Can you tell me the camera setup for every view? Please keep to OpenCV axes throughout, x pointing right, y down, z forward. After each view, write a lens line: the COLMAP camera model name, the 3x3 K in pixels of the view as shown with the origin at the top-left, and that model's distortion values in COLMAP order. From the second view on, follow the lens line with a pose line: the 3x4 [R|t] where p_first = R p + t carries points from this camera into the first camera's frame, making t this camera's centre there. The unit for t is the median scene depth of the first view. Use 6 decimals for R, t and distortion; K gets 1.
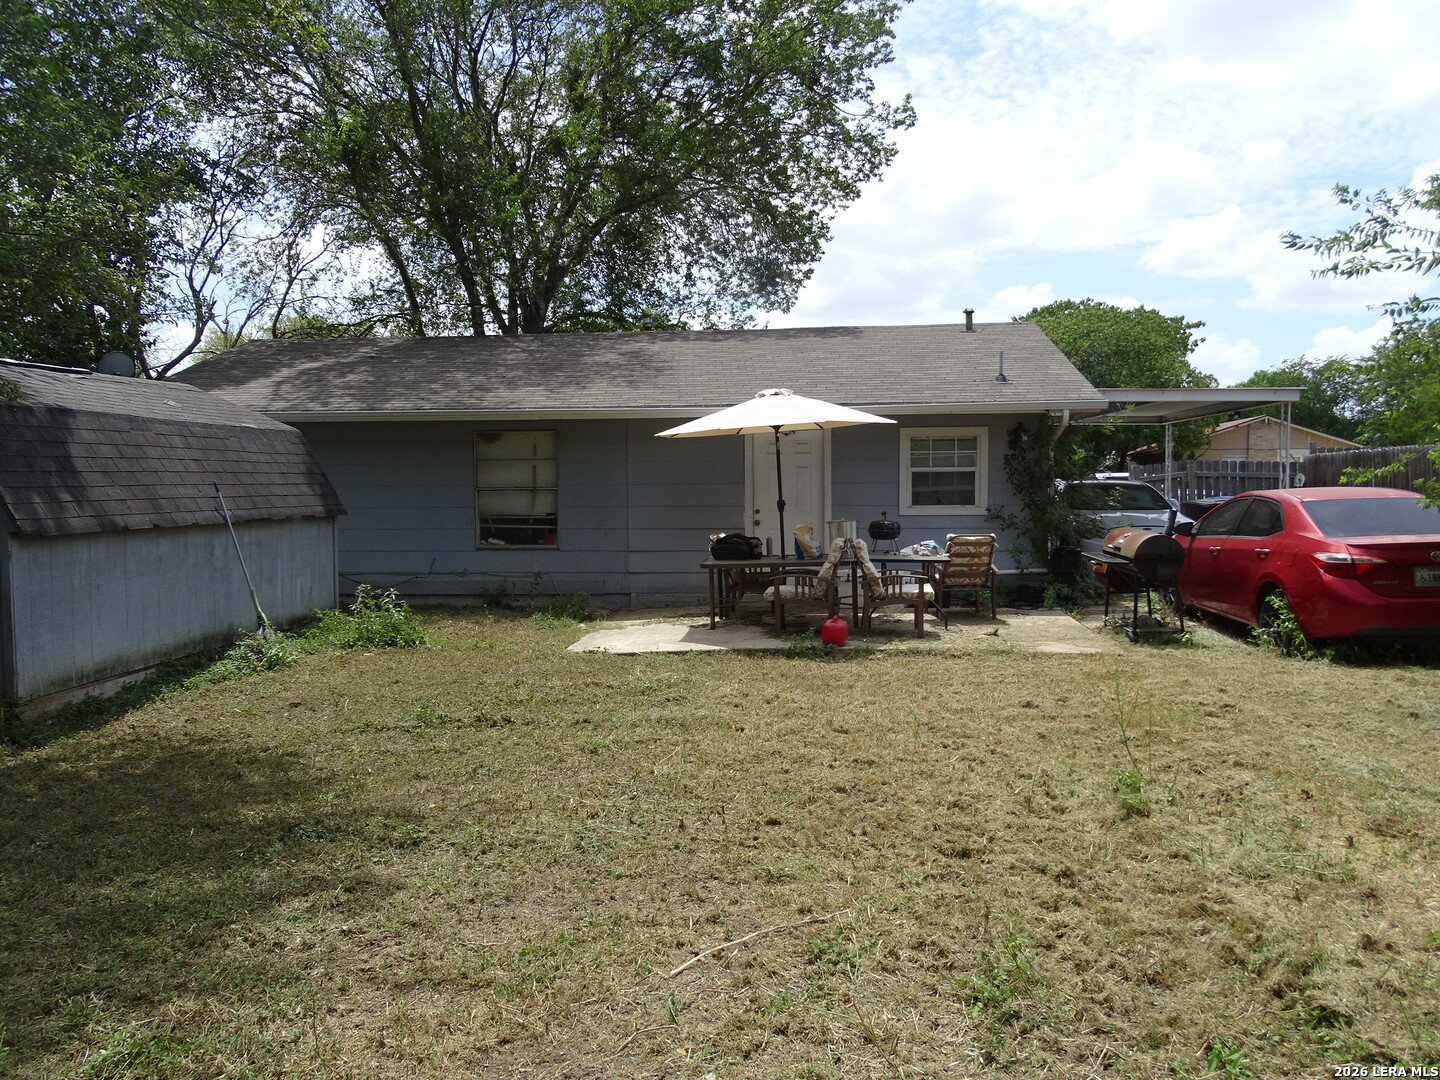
lens RADIAL K [[1074.9, 0, 725.7], [0, 1074.9, 540.7], [0, 0, 1]] dist [0.005754, -0.006880]
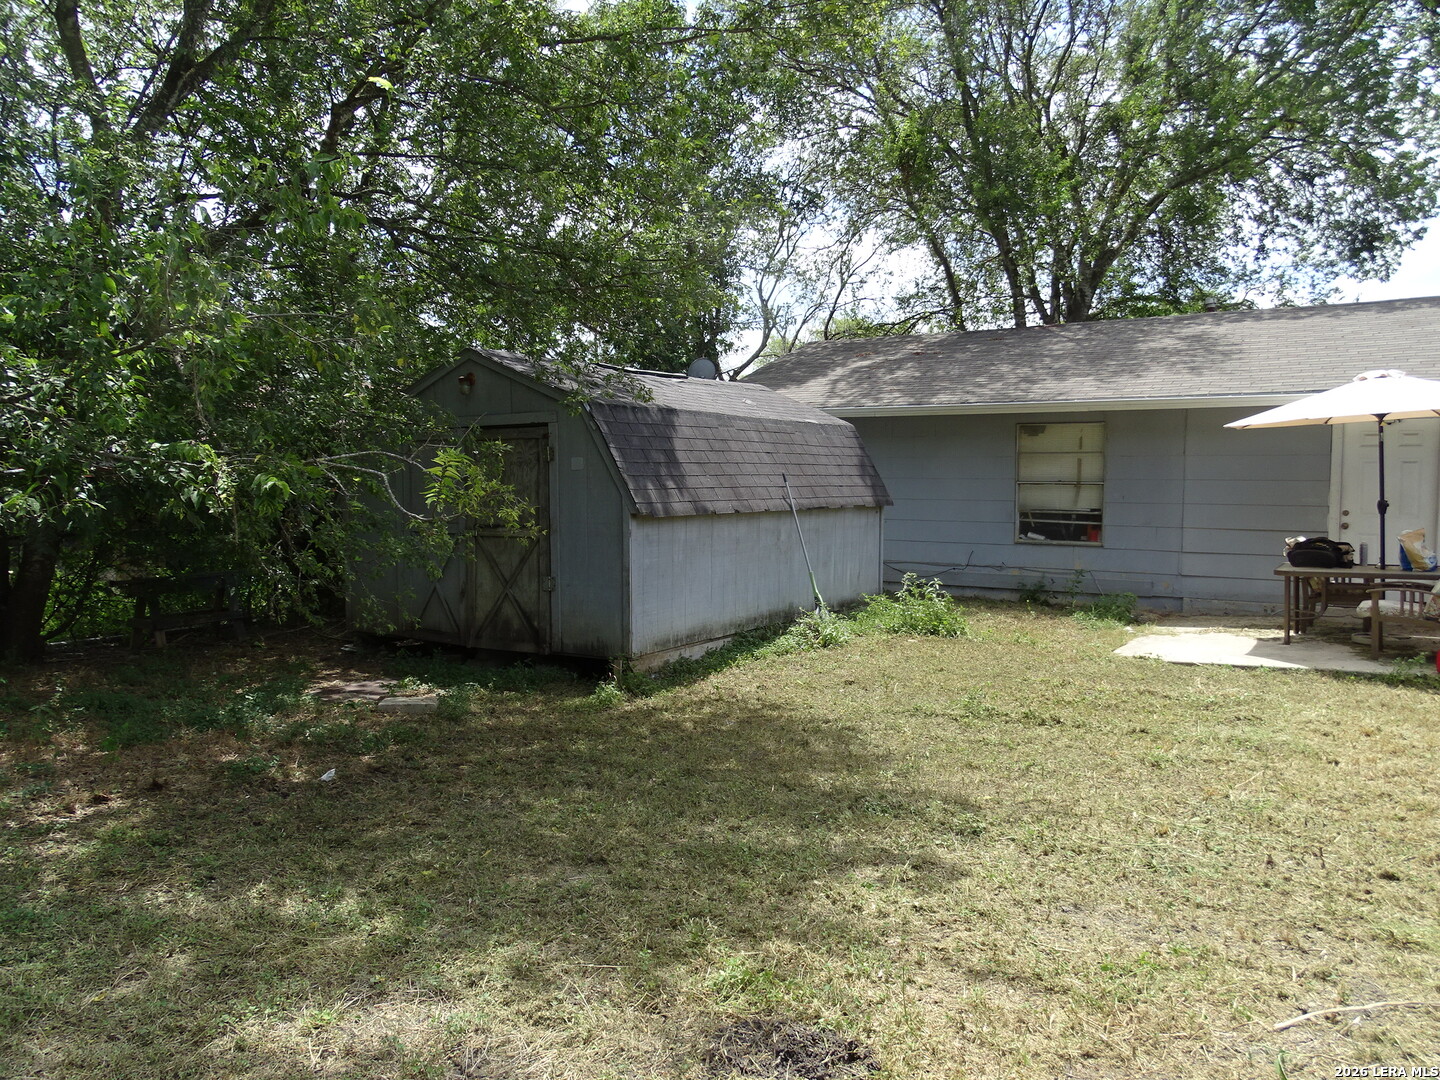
lens RADIAL K [[1074.9, 0, 720.9], [0, 1074.9, 537.2], [0, 0, 1]] dist [0.005754, -0.006880]
pose [[0.885830, 0.037356, -0.462505, -0.017990], [-0.036045, 0.999282, 0.011675, 0.000595], [0.462609, 0.006329, 0.886540, -0.002589]]
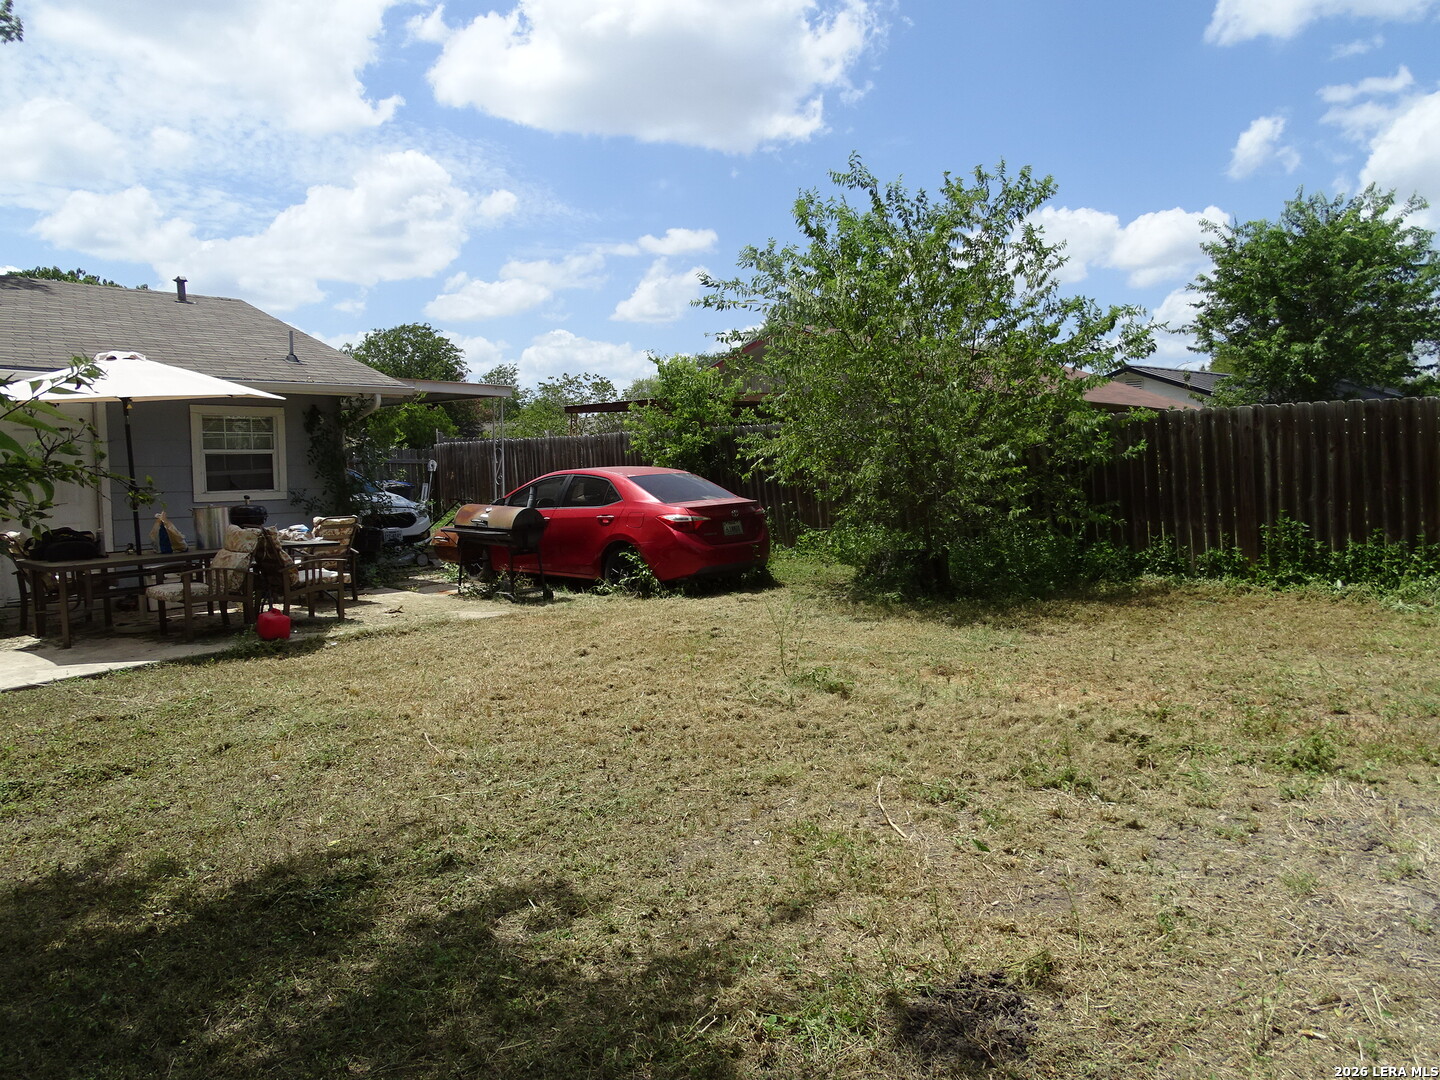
lens RADIAL K [[1074.9, 0, 729.9], [0, 1074.9, 547.5], [0, 0, 1]] dist [0.005754, -0.006880]
pose [[0.603571, -0.062787, 0.794834, -0.337450], [0.052705, 0.997856, 0.038802, 0.003113], [-0.795566, 0.018472, 0.605586, 0.118452]]
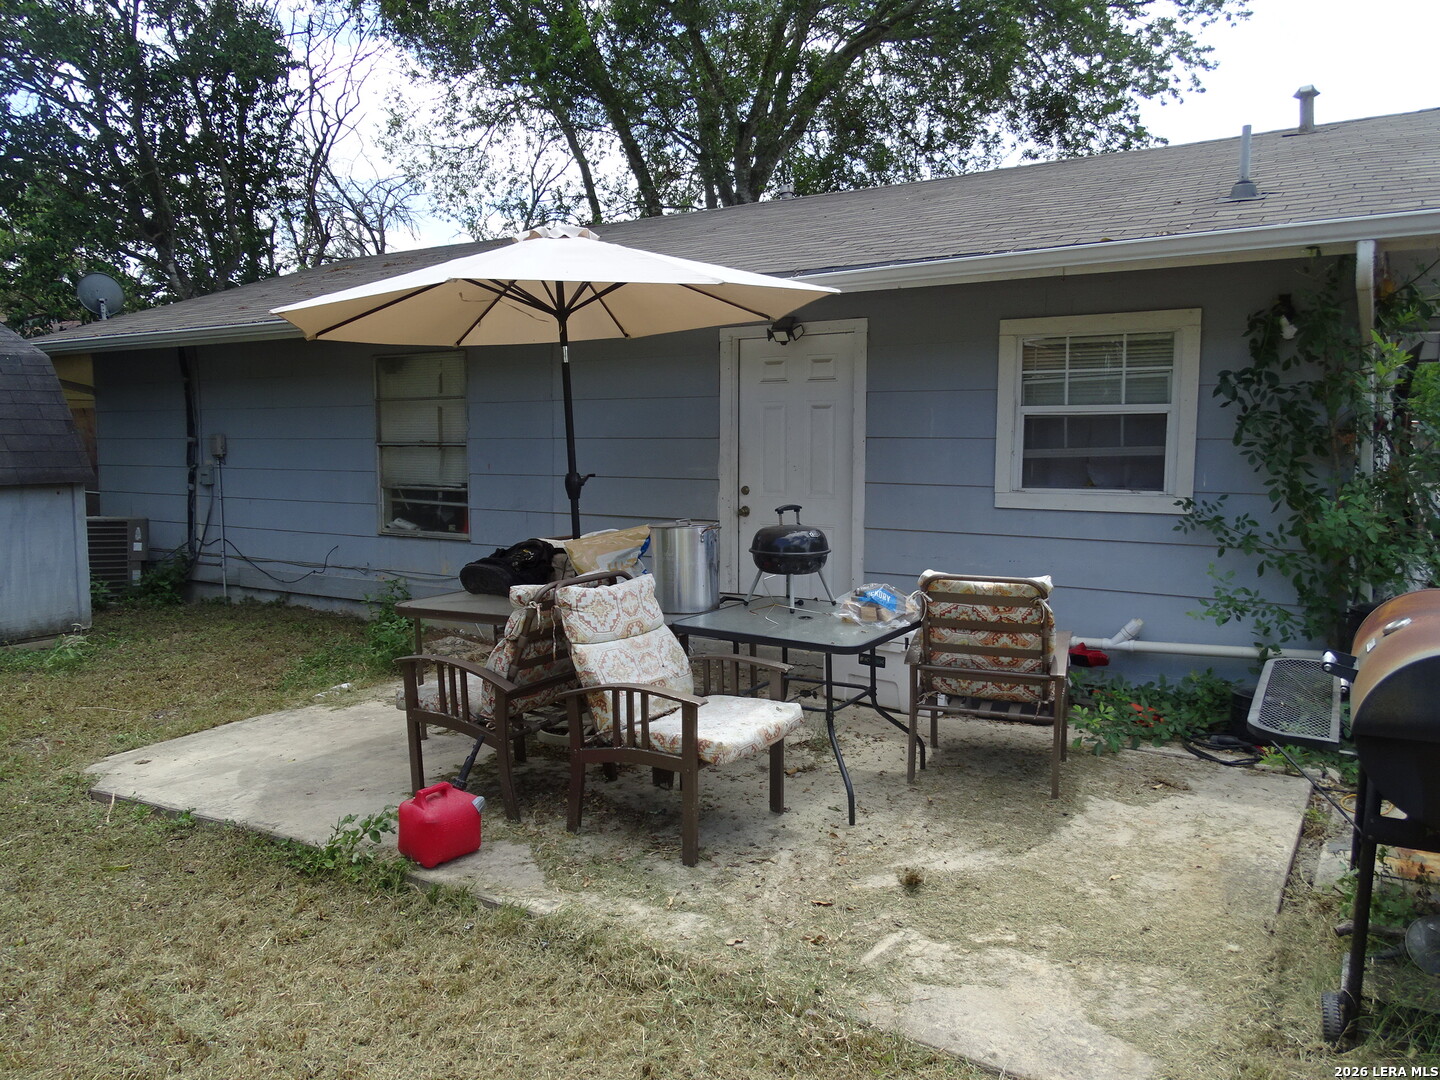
lens RADIAL K [[1074.9, 0, 721.0], [0, 1074.9, 539.5], [0, 0, 1]] dist [0.005754, -0.006880]
pose [[0.896870, 0.048726, -0.439602, 0.310149], [-0.033152, 0.998523, 0.043040, -0.030810], [0.441050, -0.024028, 0.897161, 0.620261]]
